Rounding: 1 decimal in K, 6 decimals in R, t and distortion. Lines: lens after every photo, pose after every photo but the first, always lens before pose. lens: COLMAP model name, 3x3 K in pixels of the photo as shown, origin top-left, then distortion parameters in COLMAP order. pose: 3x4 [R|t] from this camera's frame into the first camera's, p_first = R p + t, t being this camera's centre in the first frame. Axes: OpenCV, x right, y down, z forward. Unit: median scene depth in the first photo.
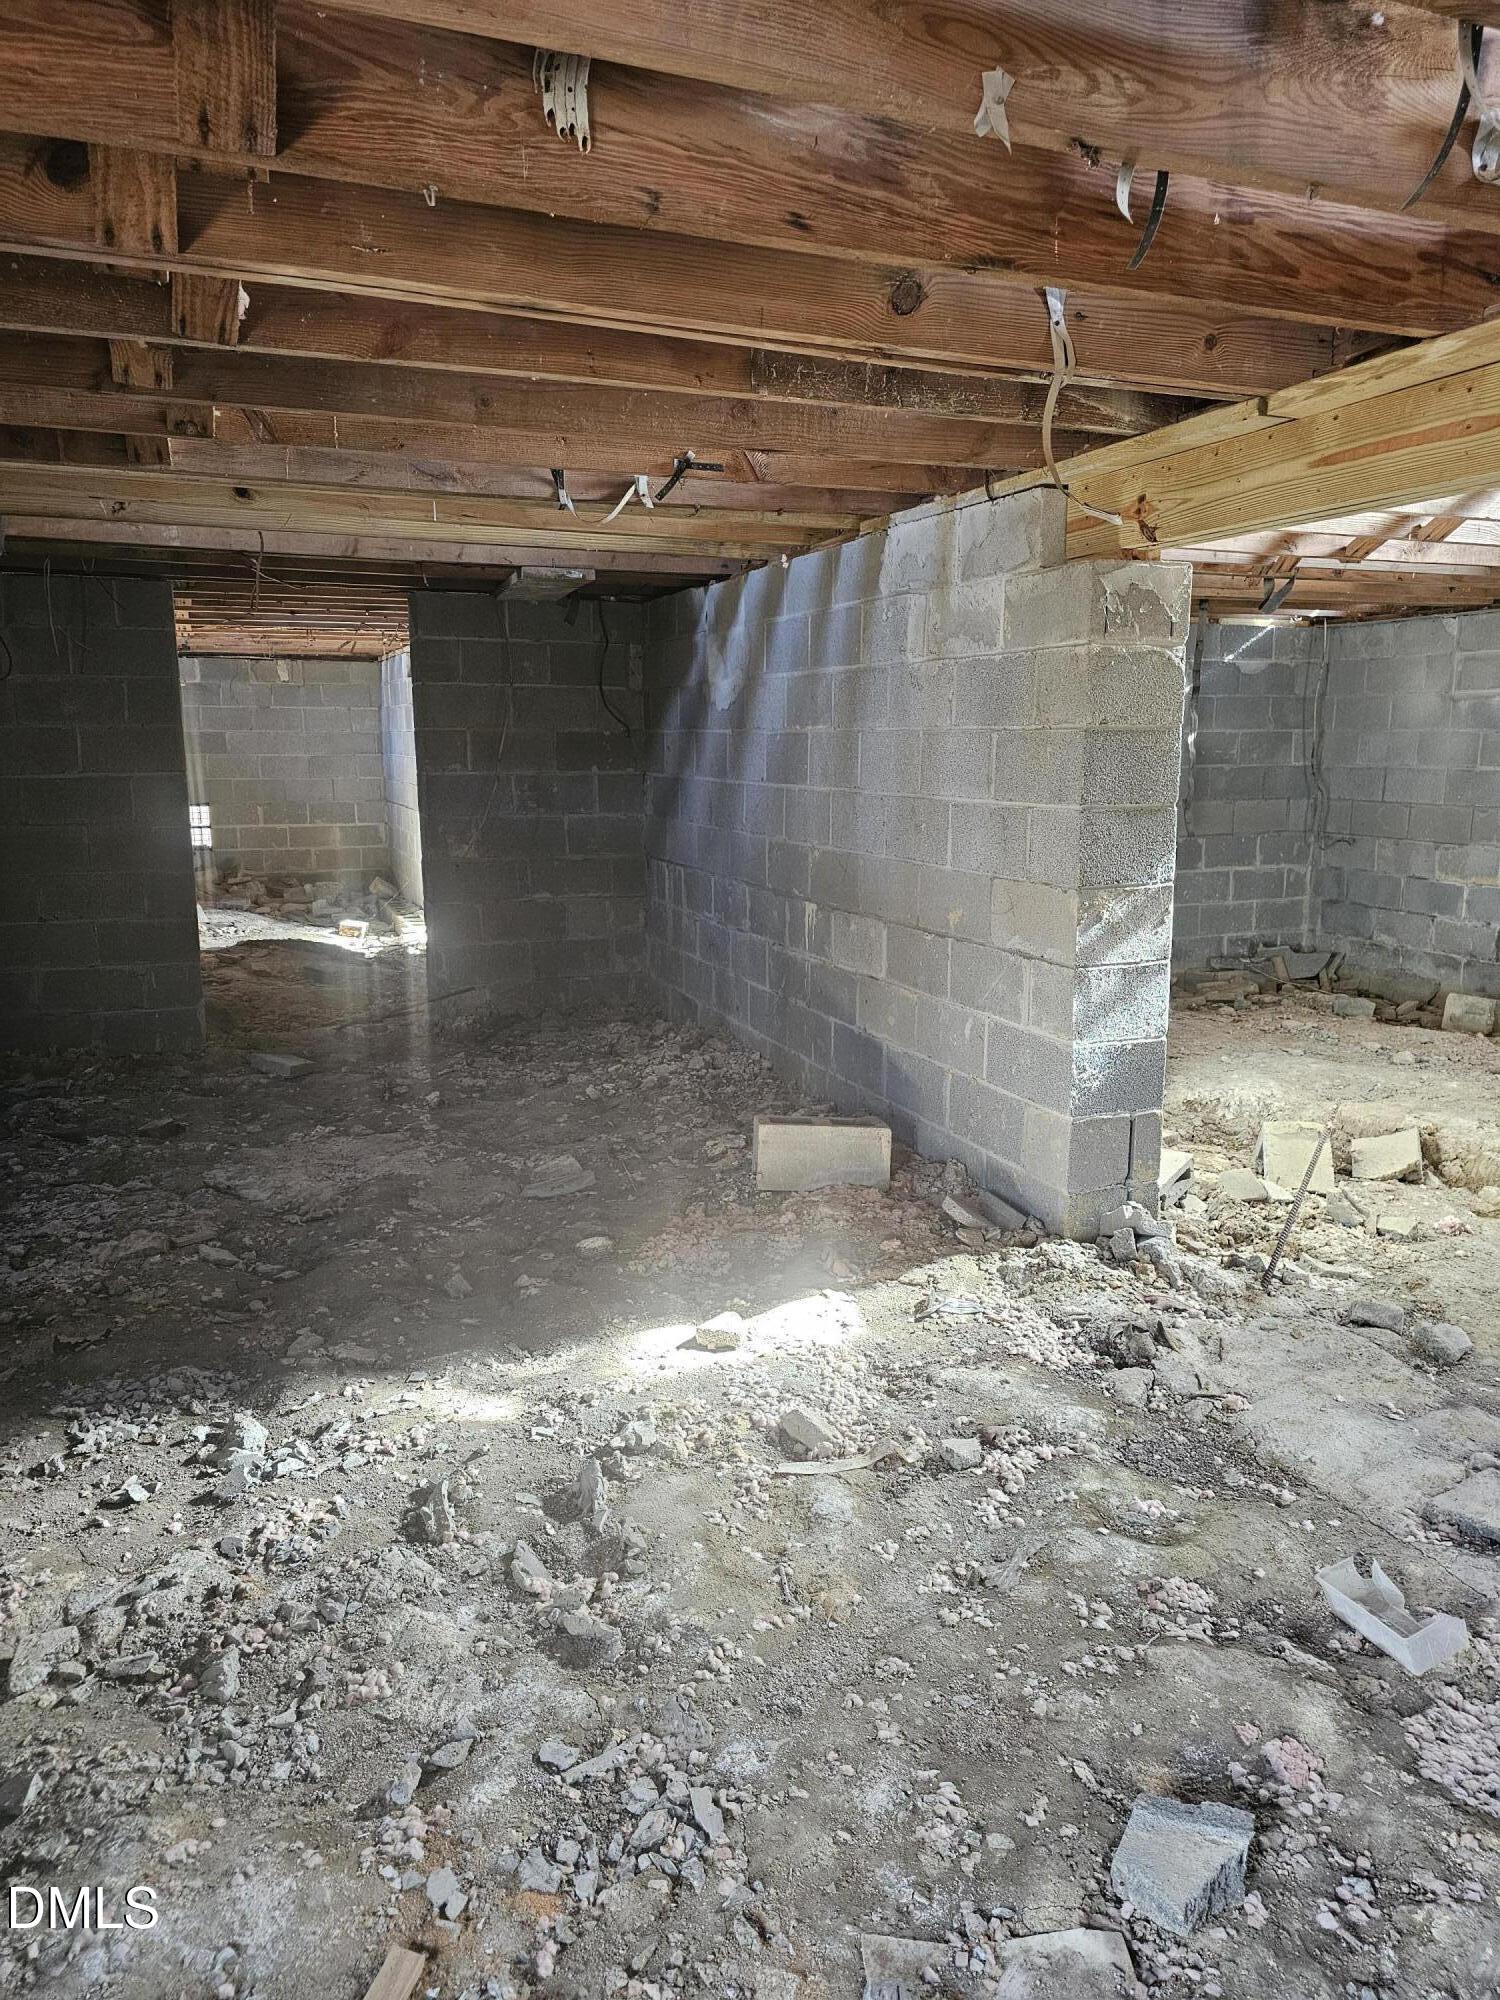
lens RADIAL K [[1345.6, 0, 751.7], [0, 1345.6, 984.5], [0, 0, 1]] dist [0.028125, -0.029281]
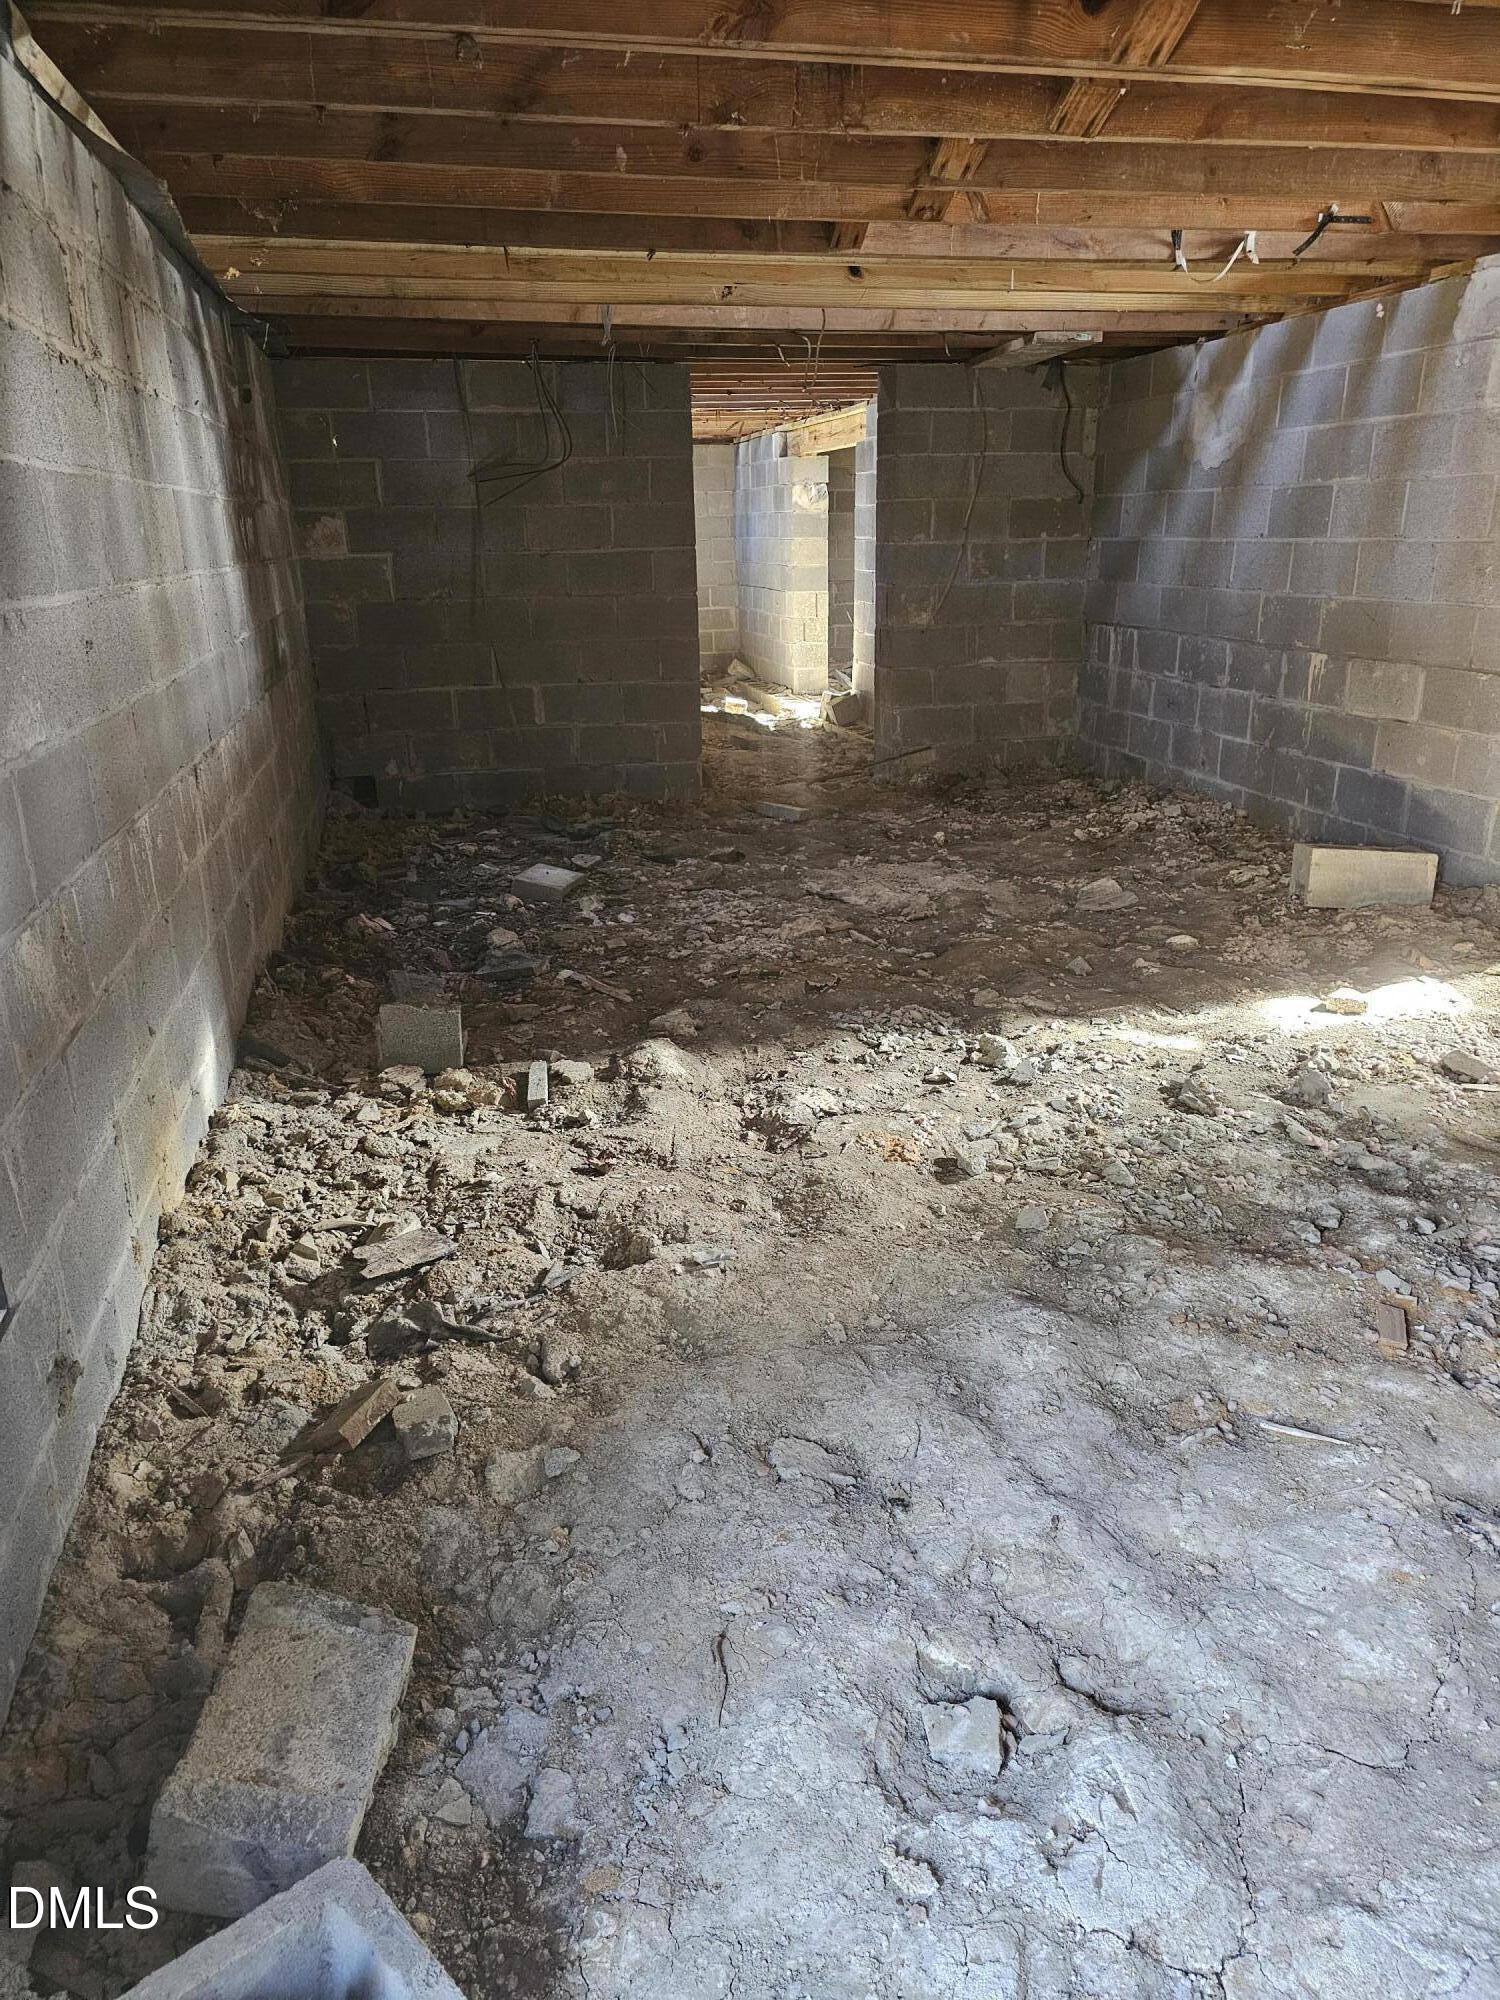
lens RADIAL K [[1345.6, 0, 741.2], [0, 1345.6, 983.2], [0, 0, 1]] dist [0.028125, -0.029281]
pose [[0.983869, 0.036766, -0.175070, -0.261150], [-0.011073, 0.989292, 0.145530, 0.057732], [0.178546, -0.141244, 0.973741, -0.193108]]
